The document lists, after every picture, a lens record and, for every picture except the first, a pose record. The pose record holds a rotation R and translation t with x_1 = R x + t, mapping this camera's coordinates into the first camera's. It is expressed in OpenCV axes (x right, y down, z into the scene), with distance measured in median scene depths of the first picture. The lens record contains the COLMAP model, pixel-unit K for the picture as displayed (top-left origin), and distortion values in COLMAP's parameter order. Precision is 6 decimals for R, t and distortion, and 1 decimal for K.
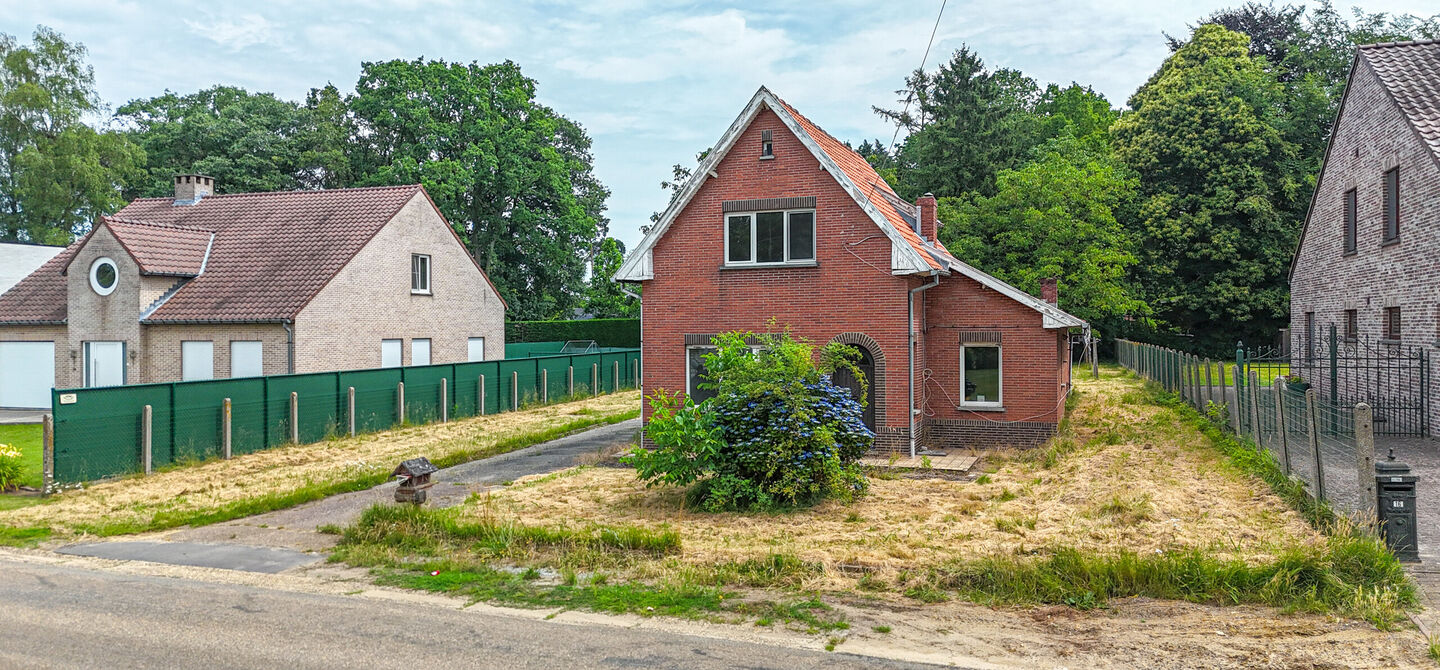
lens RADIAL K [[1047.4, 0, 720.0], [0, 1047.4, 335.0], [0, 0, 1]] dist [0.071771, -0.065703]
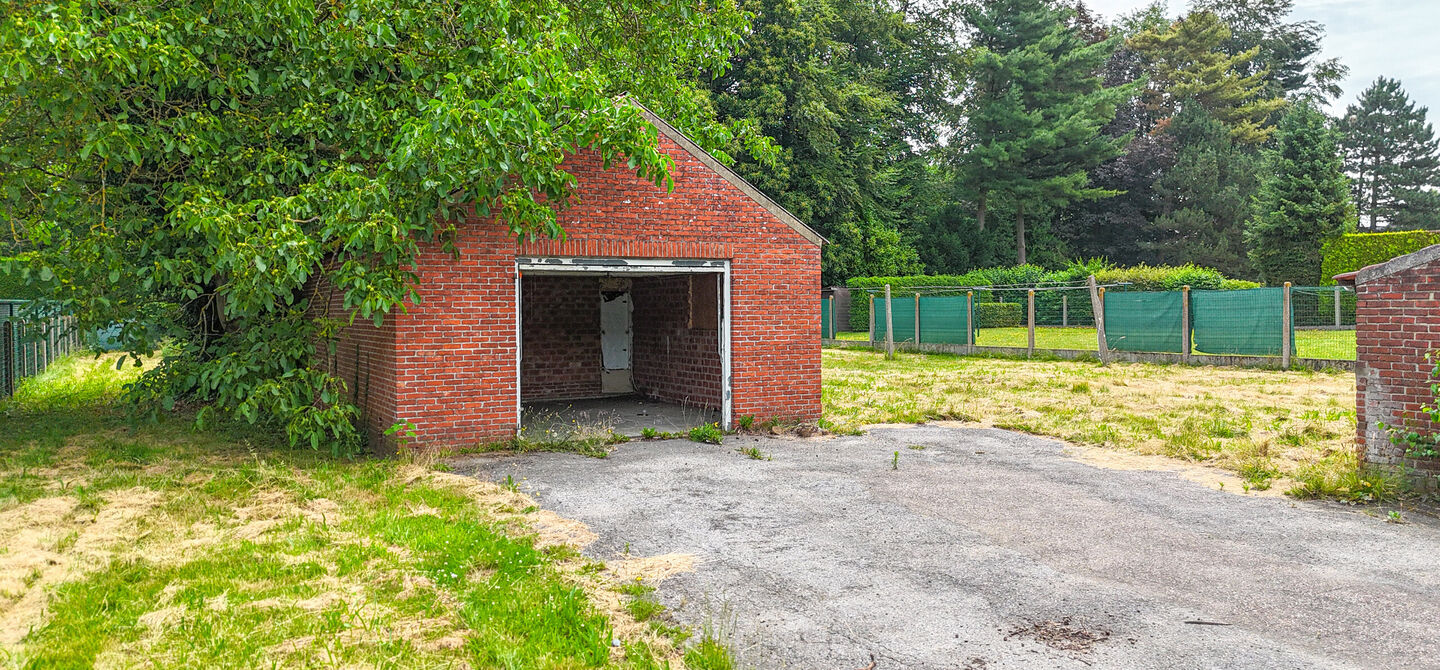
lens RADIAL K [[1044.9, 0, 720.0], [0, 1044.9, 335.0], [0, 0, 1]] dist [0.114996, -0.200102]
pose [[0.695836, -0.021470, 0.717880, -0.056904], [0.009314, 0.999739, 0.020872, 0.011746], [-0.718141, -0.007837, 0.695854, 0.538806]]
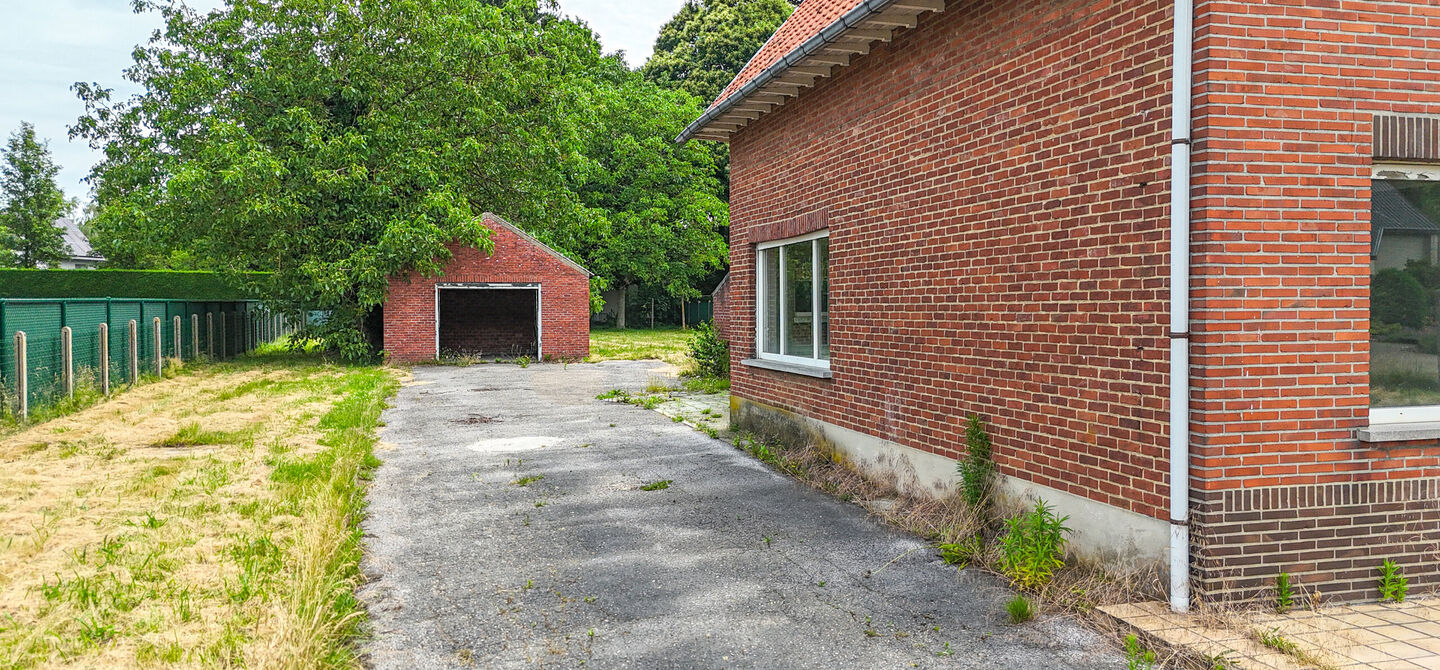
lens RADIAL K [[1047.4, 0, 720.0], [0, 1047.4, 335.0], [0, 0, 1]] dist [0.071771, -0.065703]
pose [[0.822952, -0.014059, 0.567937, -0.096145], [0.003375, 0.999797, 0.019859, 0.014525], [-0.568101, -0.014426, 0.822832, 0.294248]]
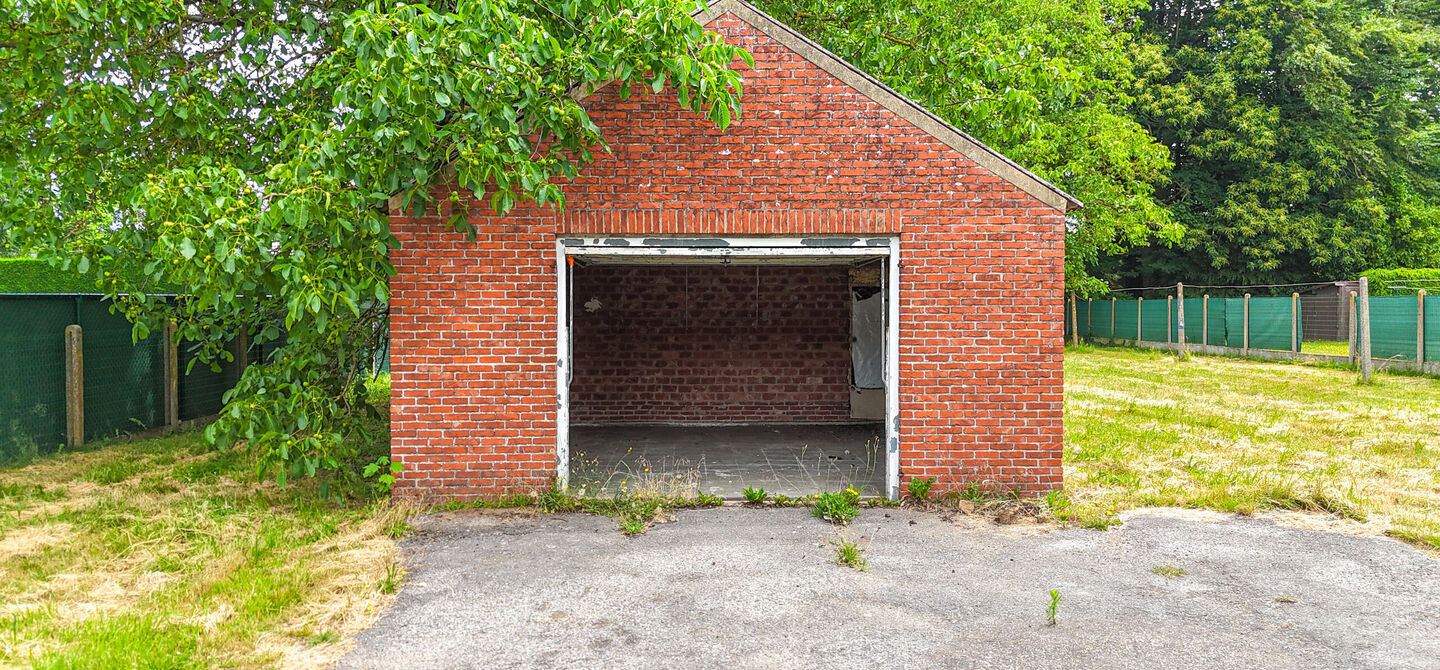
lens RADIAL K [[1047.4, 0, 720.0], [0, 1047.4, 335.0], [0, 0, 1]] dist [0.071771, -0.065703]
pose [[0.942853, -0.006026, 0.333154, 0.017566], [-0.000823, 0.999791, 0.020412, 0.011246], [-0.333207, -0.019520, 0.942652, 0.559583]]
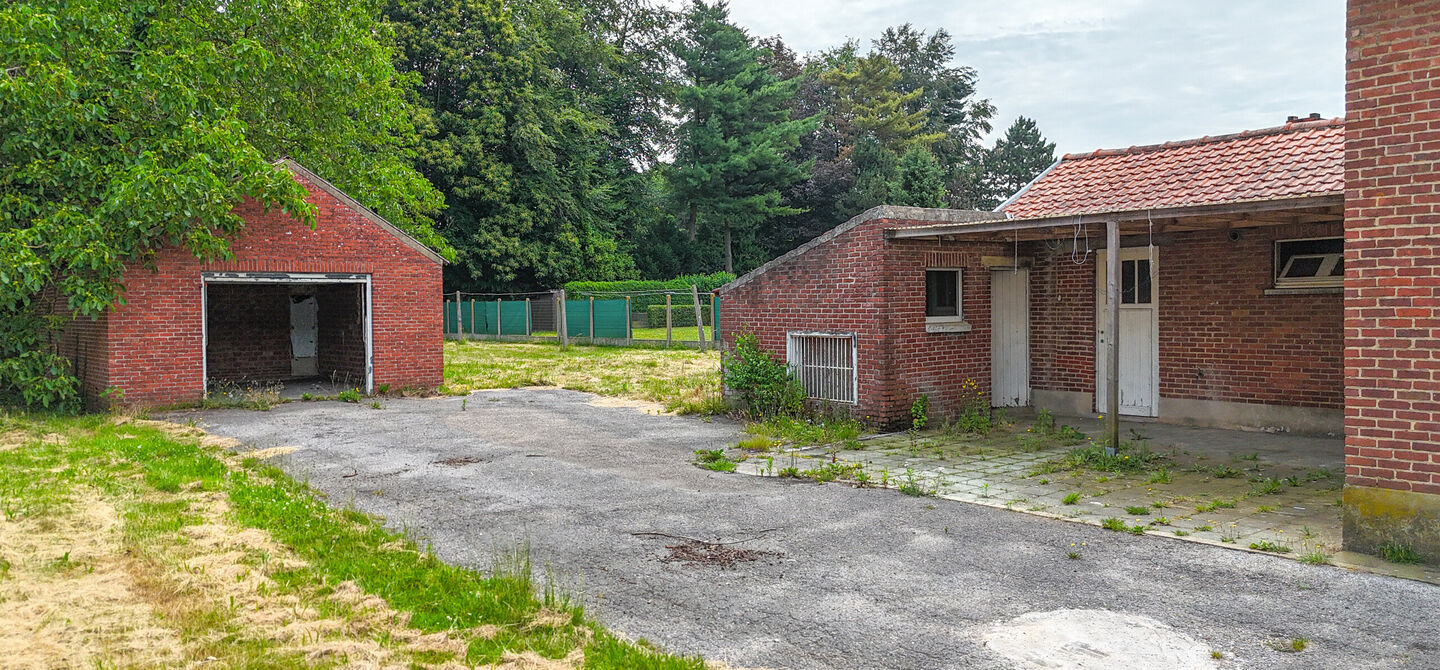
lens RADIAL K [[1047.4, 0, 720.0], [0, 1047.4, 335.0], [0, 0, 1]] dist [0.071771, -0.065703]
pose [[0.523452, -0.023922, 0.851719, -0.102399], [0.010823, 0.999712, 0.021427, 0.012849], [-0.851987, -0.001998, 0.523560, 0.453569]]
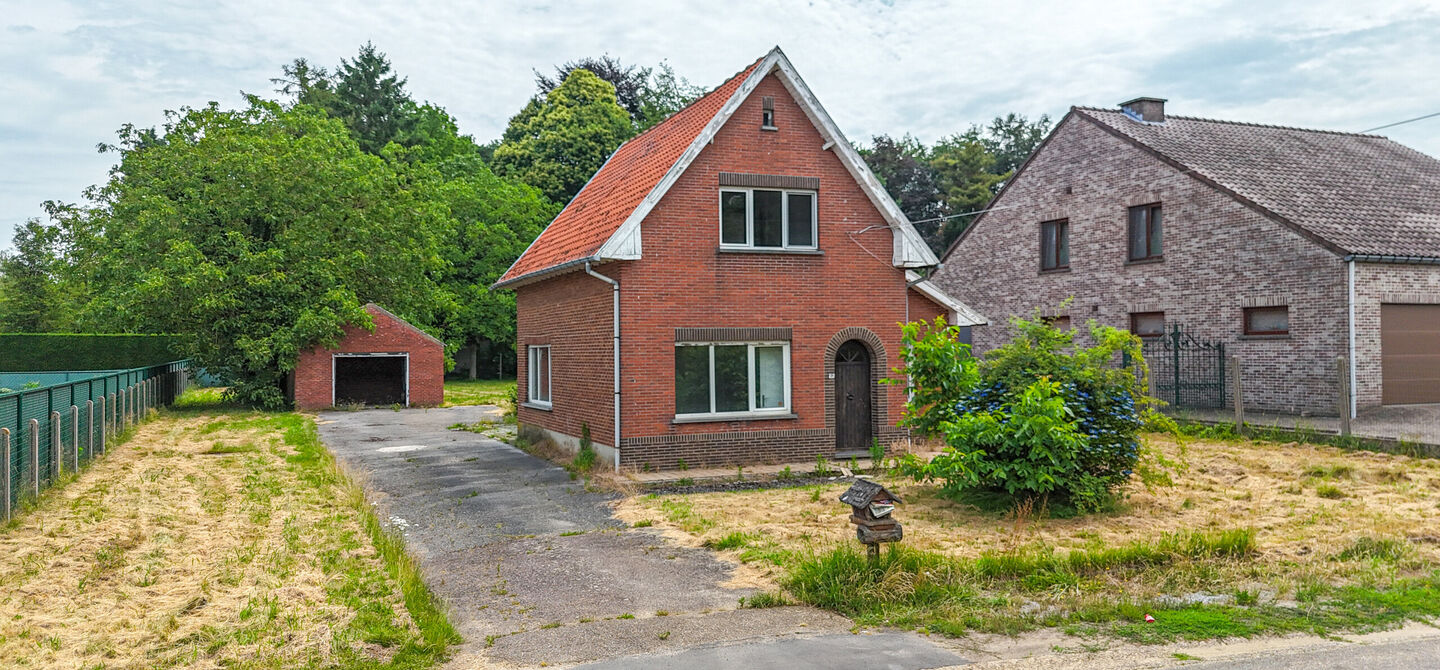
lens RADIAL K [[1053.0, 0, 720.0], [0, 1053.0, 335.0], [0, 0, 1]] dist [0.057729, -0.066684]
pose [[0.743546, 0.007247, 0.668645, -0.184606], [0.010400, 0.999695, -0.022400, 0.007667], [-0.668603, 0.023610, 0.743244, 0.119599]]
